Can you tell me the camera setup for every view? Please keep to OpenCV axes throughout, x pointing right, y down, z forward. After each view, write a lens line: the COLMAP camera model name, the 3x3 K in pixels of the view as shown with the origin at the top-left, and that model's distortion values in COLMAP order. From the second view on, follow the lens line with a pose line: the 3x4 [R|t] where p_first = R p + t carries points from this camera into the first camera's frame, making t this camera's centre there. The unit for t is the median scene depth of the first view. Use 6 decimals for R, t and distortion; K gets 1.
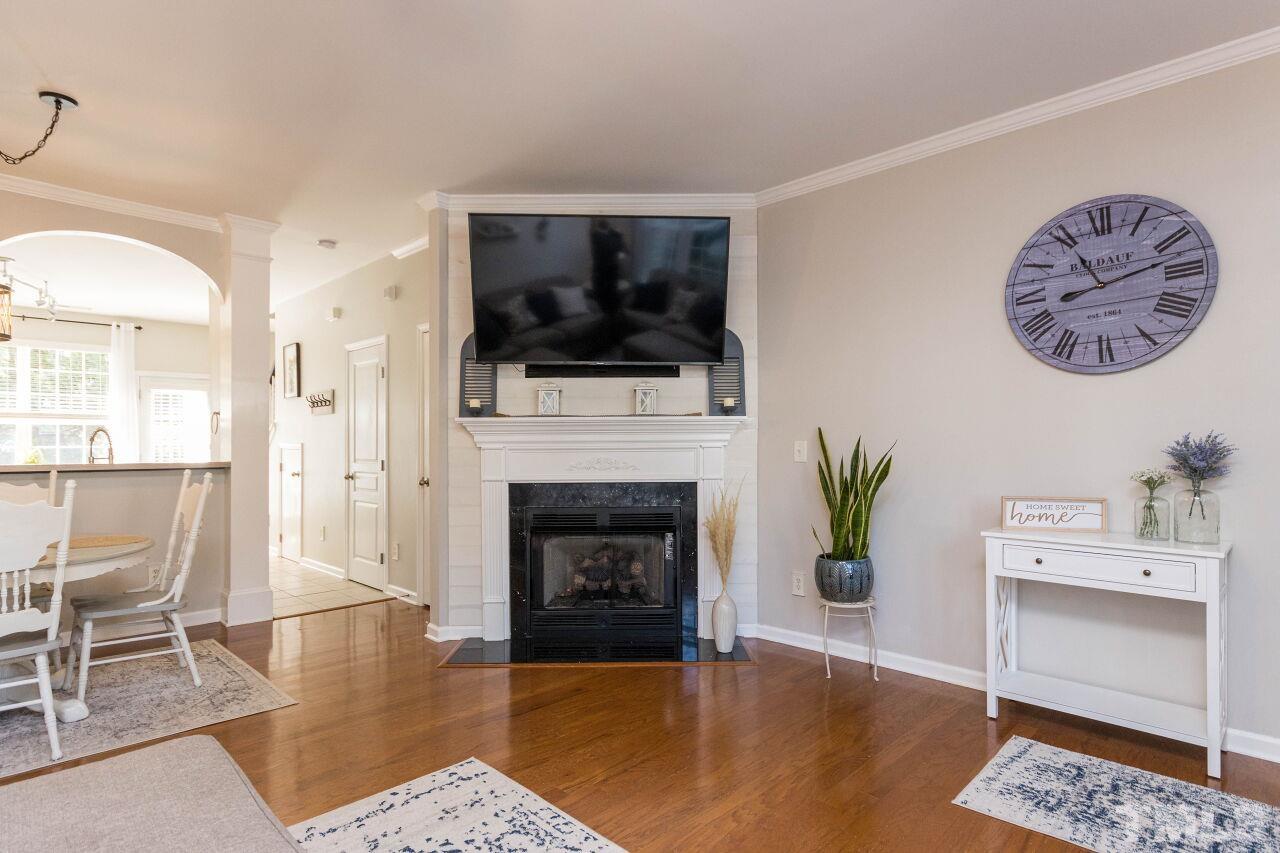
lens RADIAL K [[680.8, 0, 643.6], [0, 680.8, 445.1], [0, 0, 1]] dist [0.002514, 0.004043]
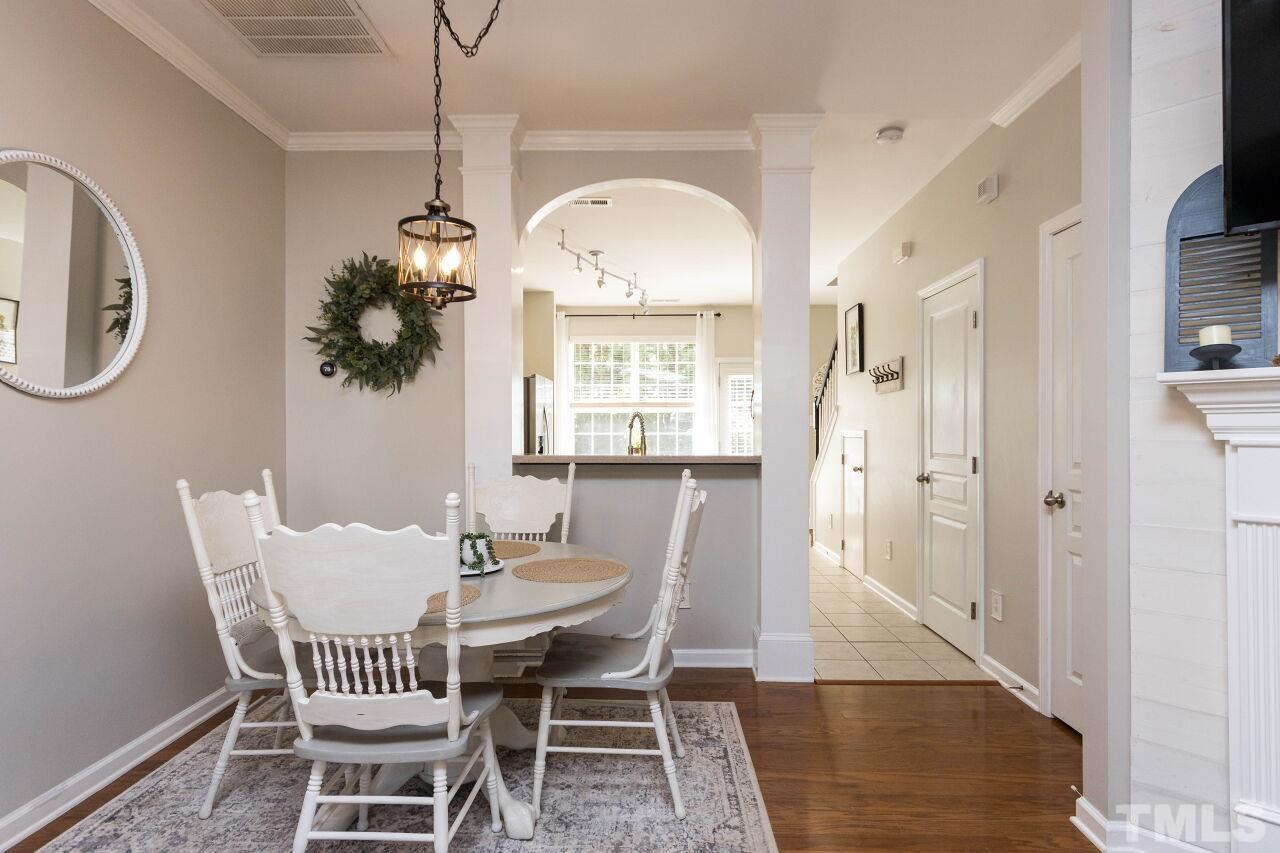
lens RADIAL K [[680.8, 0, 644.9], [0, 680.8, 427.3], [0, 0, 1]] dist [0.002514, 0.004043]
pose [[0.695136, -0.001394, -0.718877, -0.145312], [-0.003263, 0.999982, -0.005095, -0.001479], [0.718871, 0.005887, 0.695119, 0.349197]]
